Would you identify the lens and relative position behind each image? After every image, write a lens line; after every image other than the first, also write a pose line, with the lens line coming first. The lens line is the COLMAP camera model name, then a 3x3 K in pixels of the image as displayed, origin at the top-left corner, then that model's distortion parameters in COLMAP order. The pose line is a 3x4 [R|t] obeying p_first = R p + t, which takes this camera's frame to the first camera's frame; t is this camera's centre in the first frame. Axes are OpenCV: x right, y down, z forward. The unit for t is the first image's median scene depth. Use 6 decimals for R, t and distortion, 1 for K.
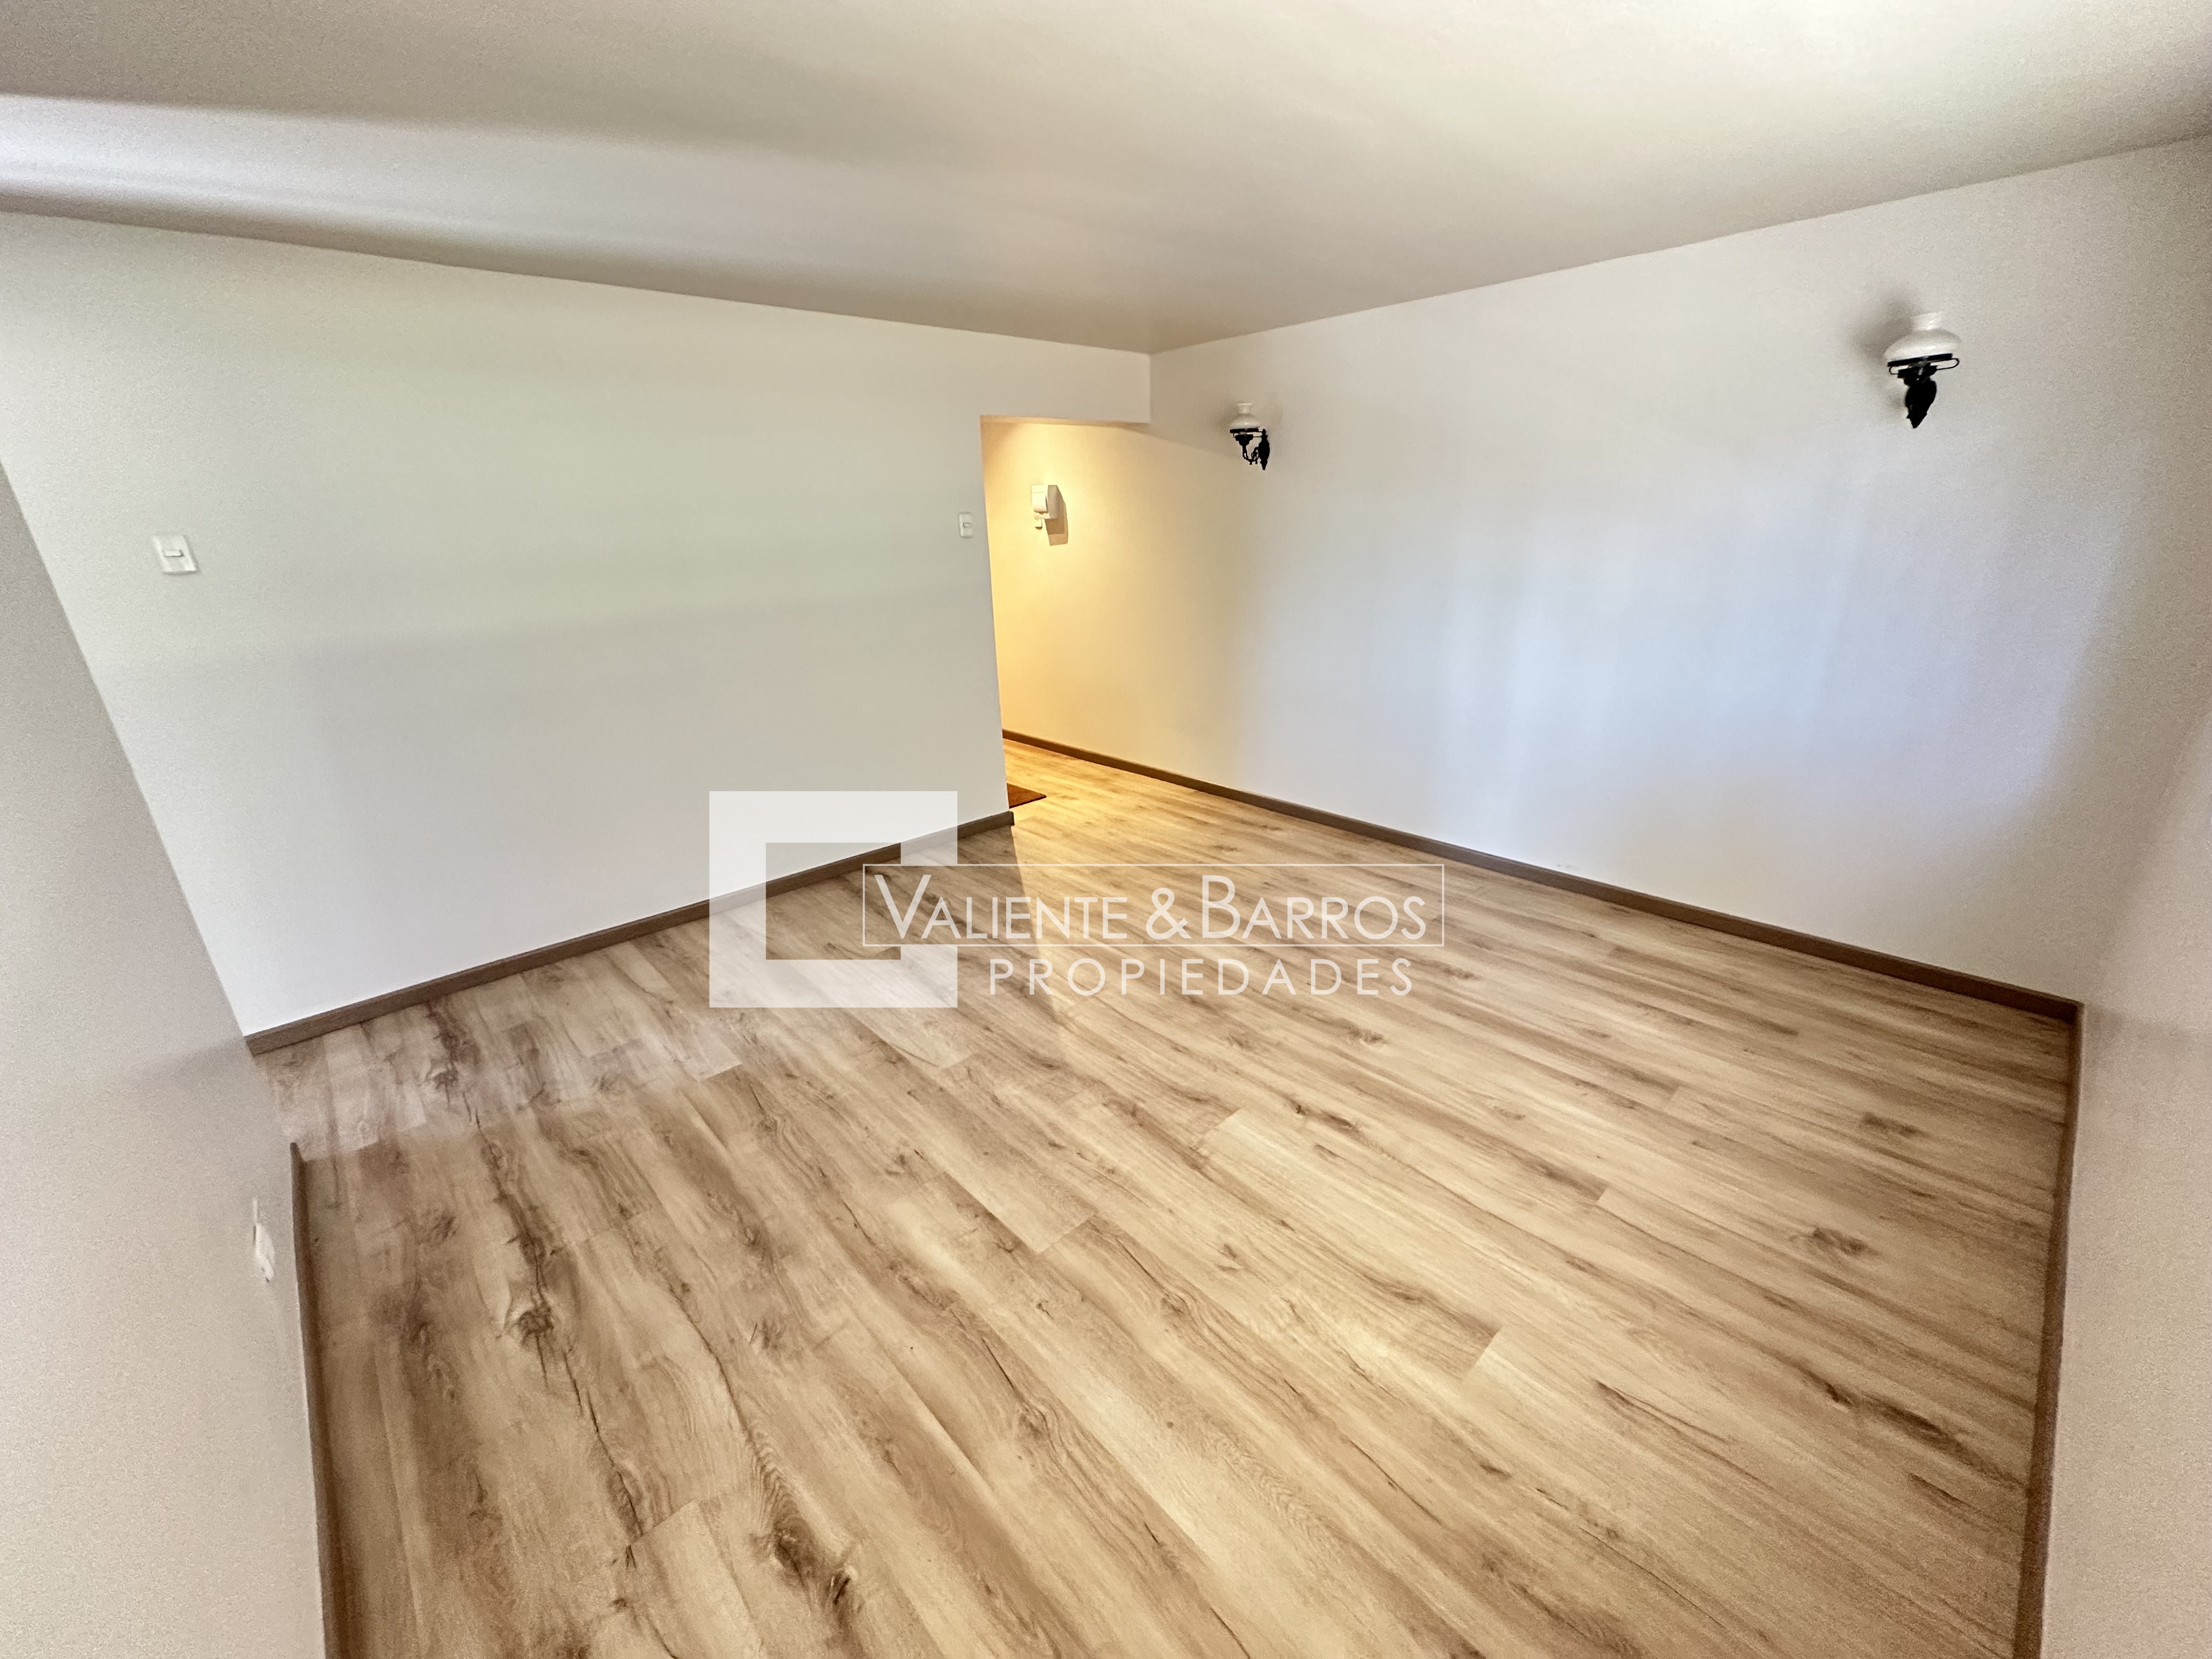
lens RADIAL K [[877.7, 0, 1102.2], [0, 877.7, 827.2], [0, 0, 1]] dist [-0.000141, -0.000331]
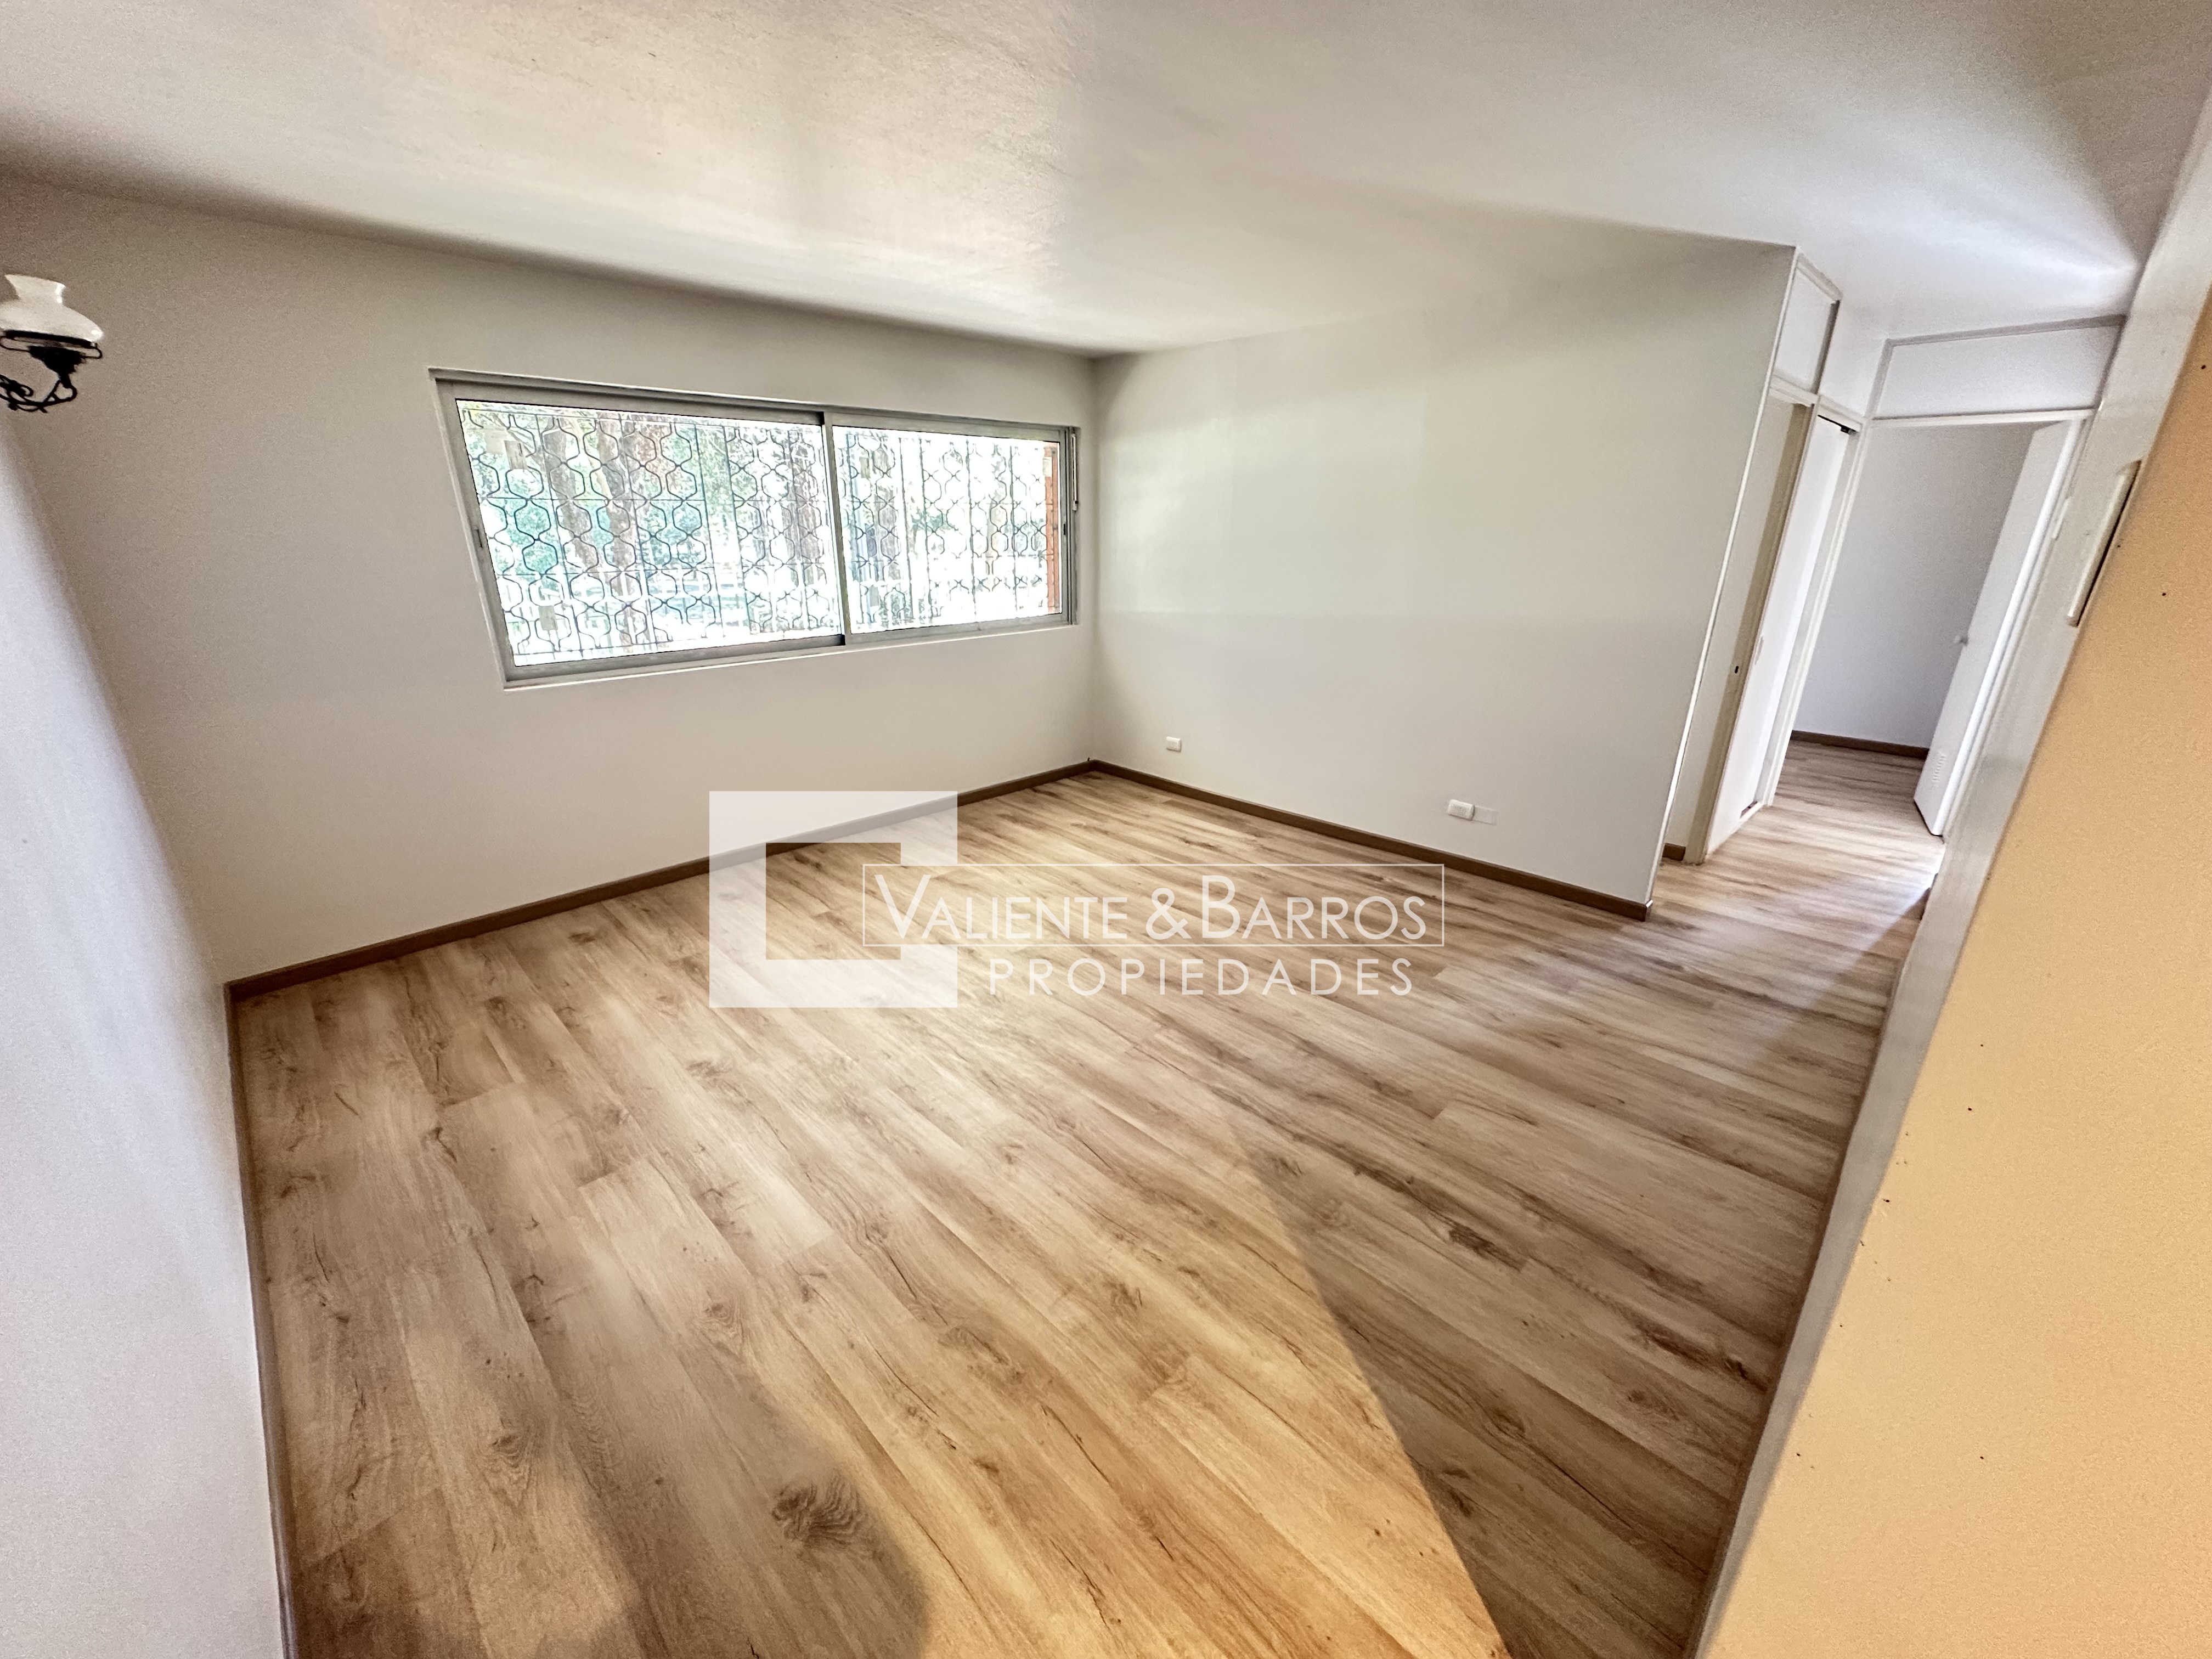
lens RADIAL K [[877.7, 0, 1102.2], [0, 877.7, 827.2], [0, 0, 1]] dist [-0.000141, -0.000331]
pose [[-0.999039, 0.038696, -0.020606, 0.039503], [0.016633, 0.769438, 0.638505, -0.646884], [0.040563, 0.637549, -0.769342, 1.808174]]
